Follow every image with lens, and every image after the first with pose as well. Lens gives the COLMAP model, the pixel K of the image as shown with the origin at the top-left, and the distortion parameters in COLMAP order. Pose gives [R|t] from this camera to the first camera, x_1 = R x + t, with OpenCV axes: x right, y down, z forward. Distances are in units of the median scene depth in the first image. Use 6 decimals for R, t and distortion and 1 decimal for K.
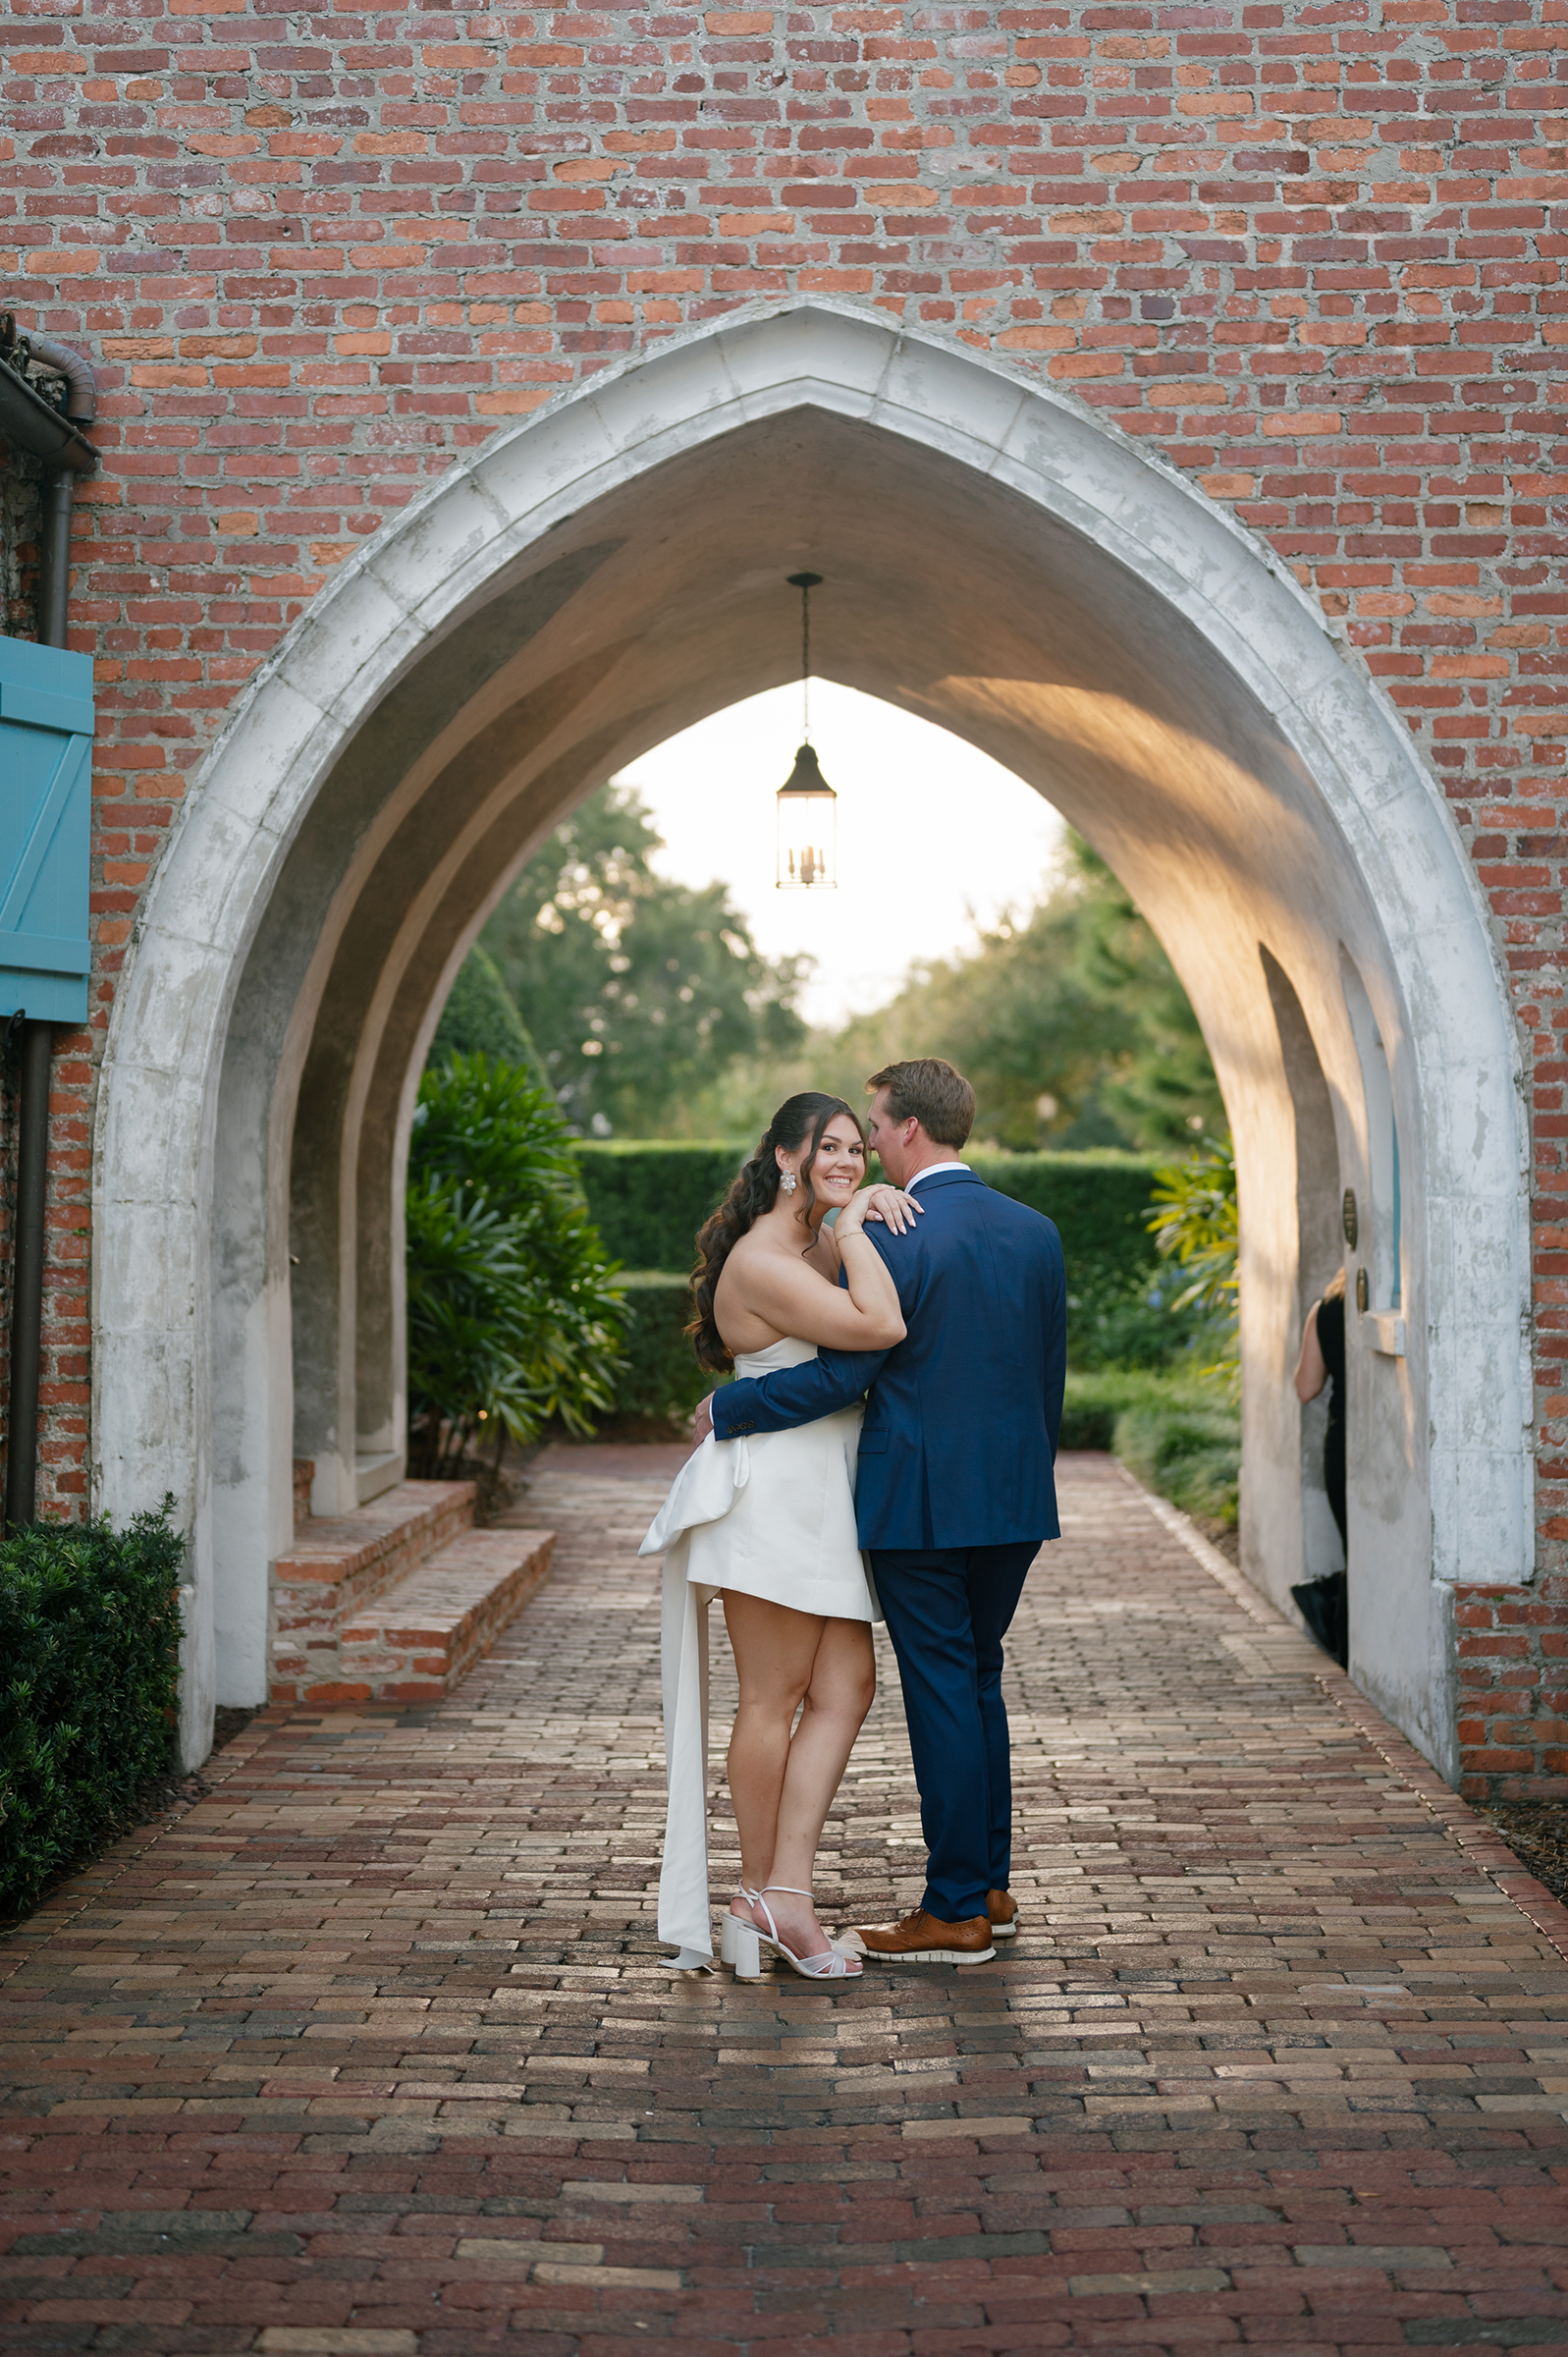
lens RADIAL K [[3226.8, 0, 777.5], [0, 3226.8, 1171.6], [0, 0, 1]] dist [-0.002420, 0.000000]
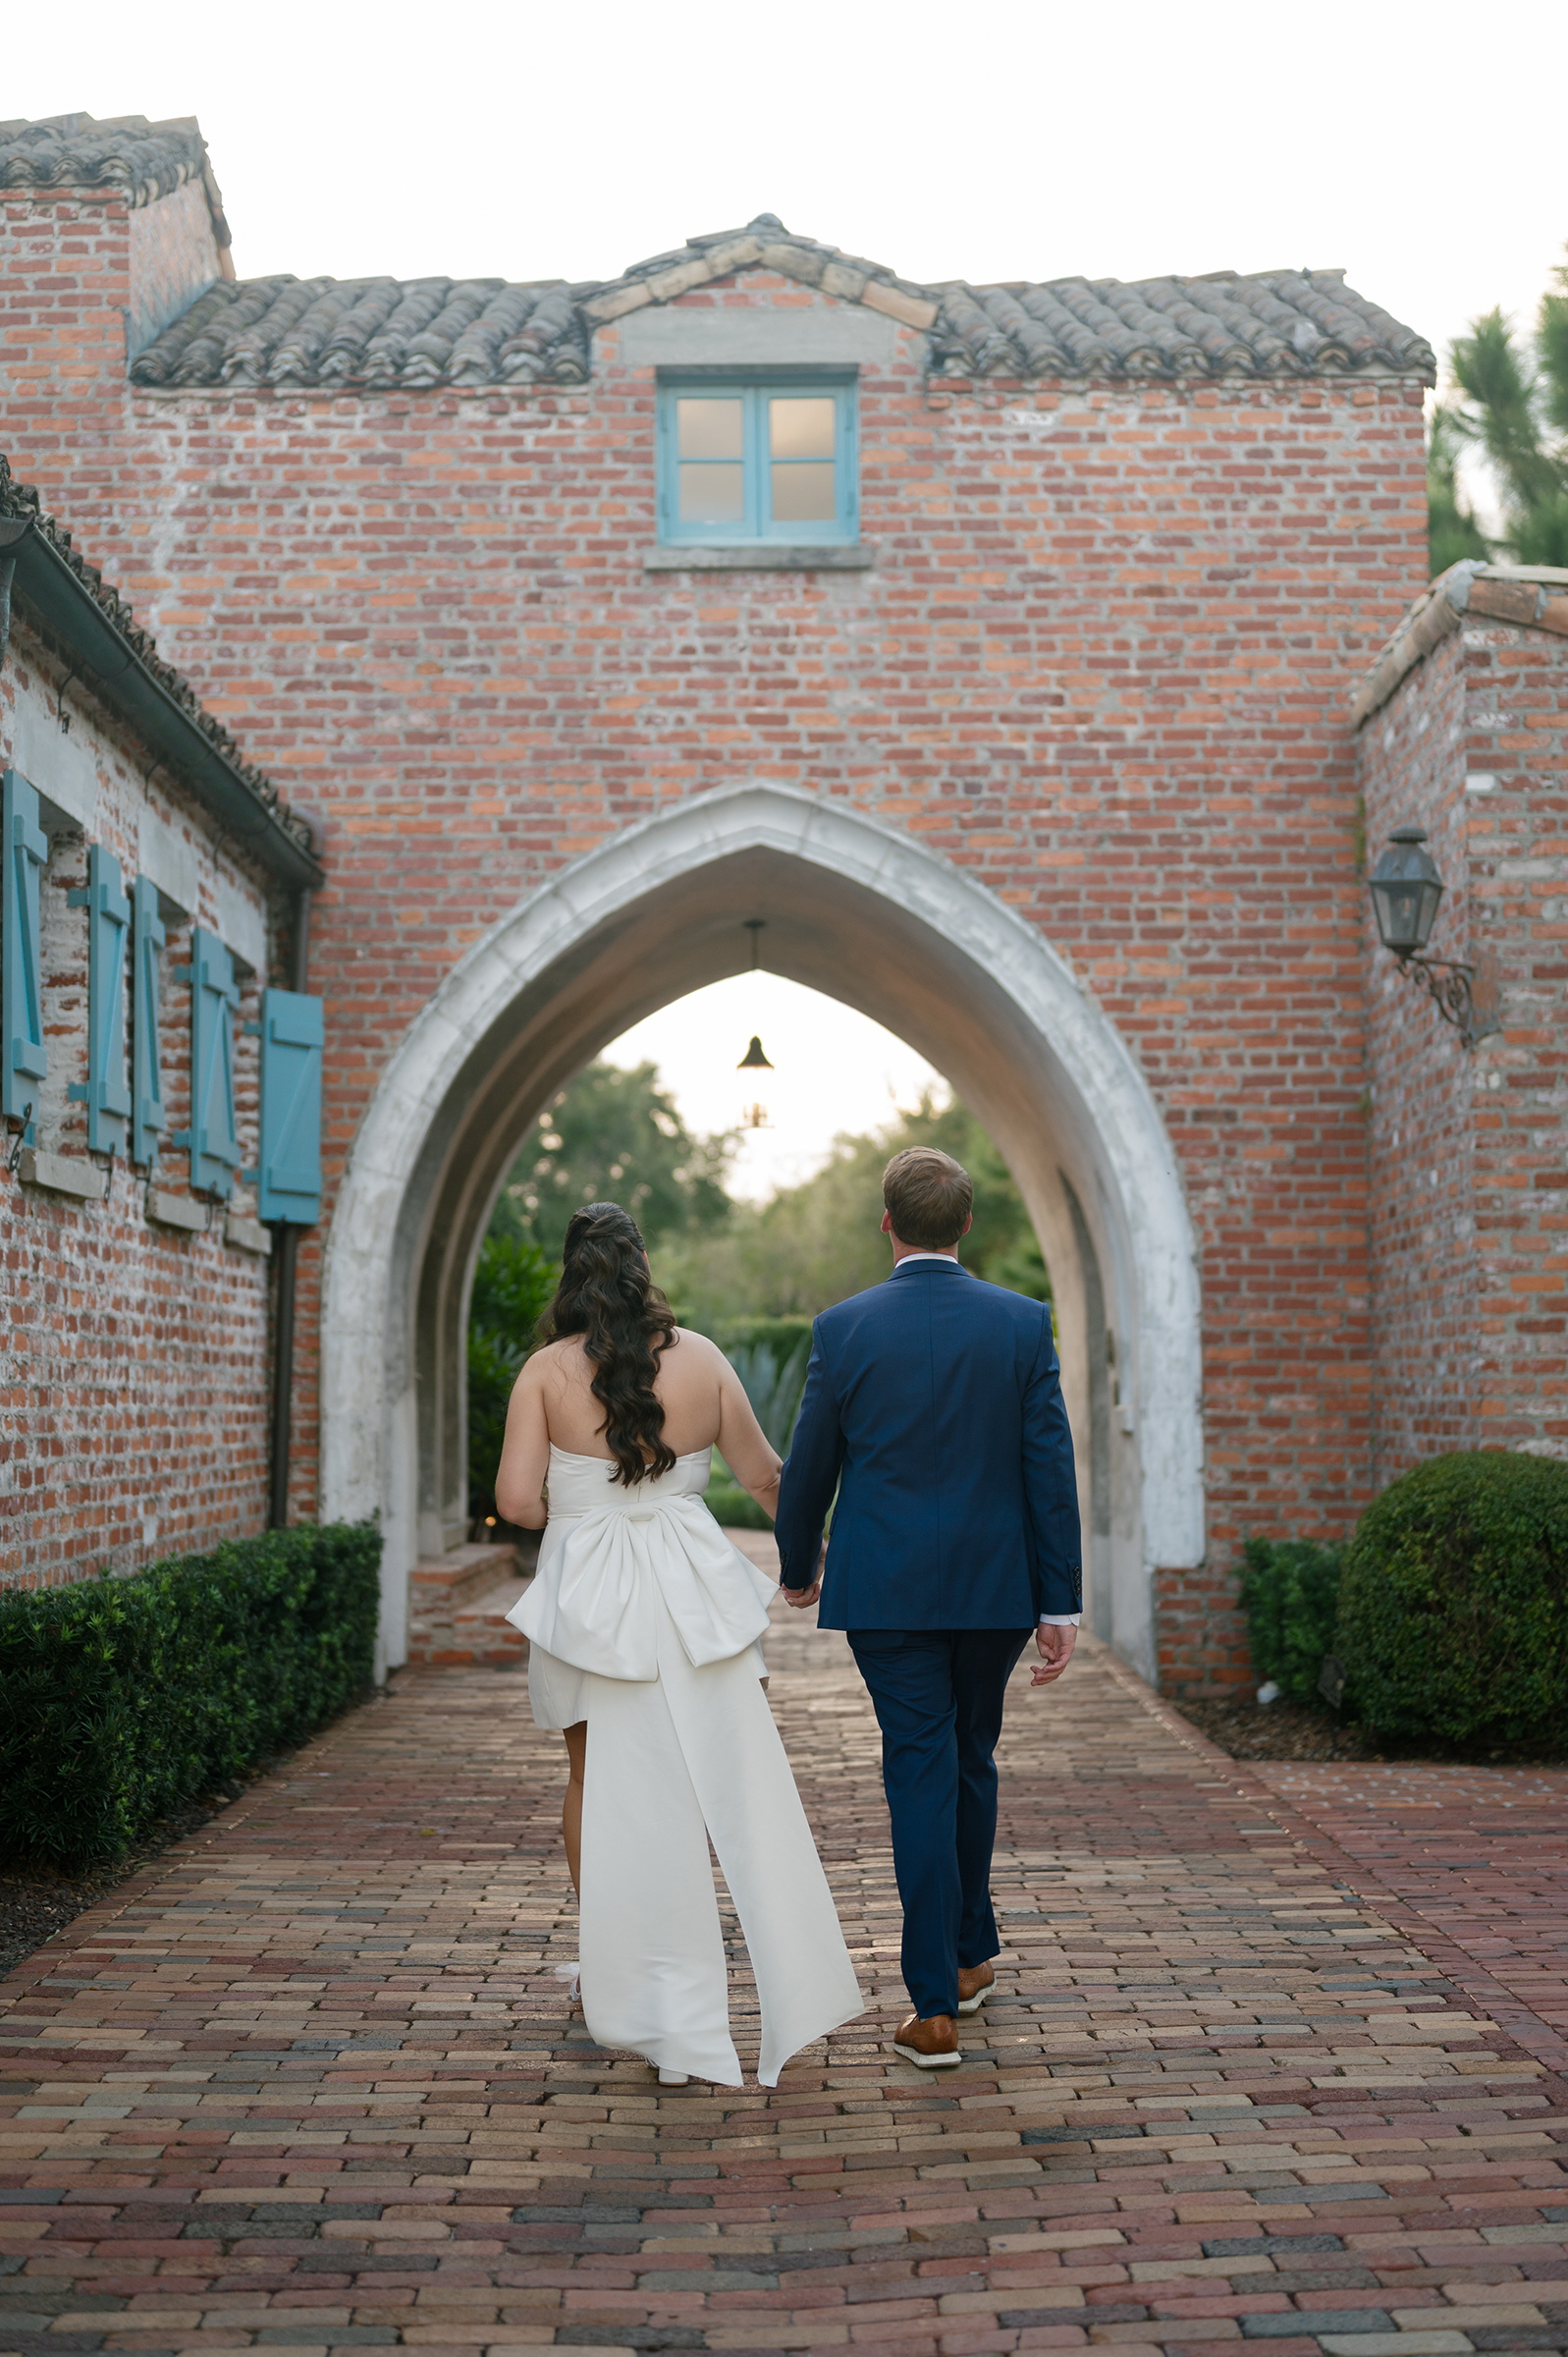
lens RADIAL K [[3226.8, 0, 786.5], [0, 3226.8, 1172.5], [0, 0, 1]] dist [-0.002420, 0.000000]
pose [[0.999660, 0.000818, 0.026044, -0.019752], [0.000581, 0.998558, -0.053681, 0.015758], [-0.026051, 0.053678, 0.998218, -0.626053]]
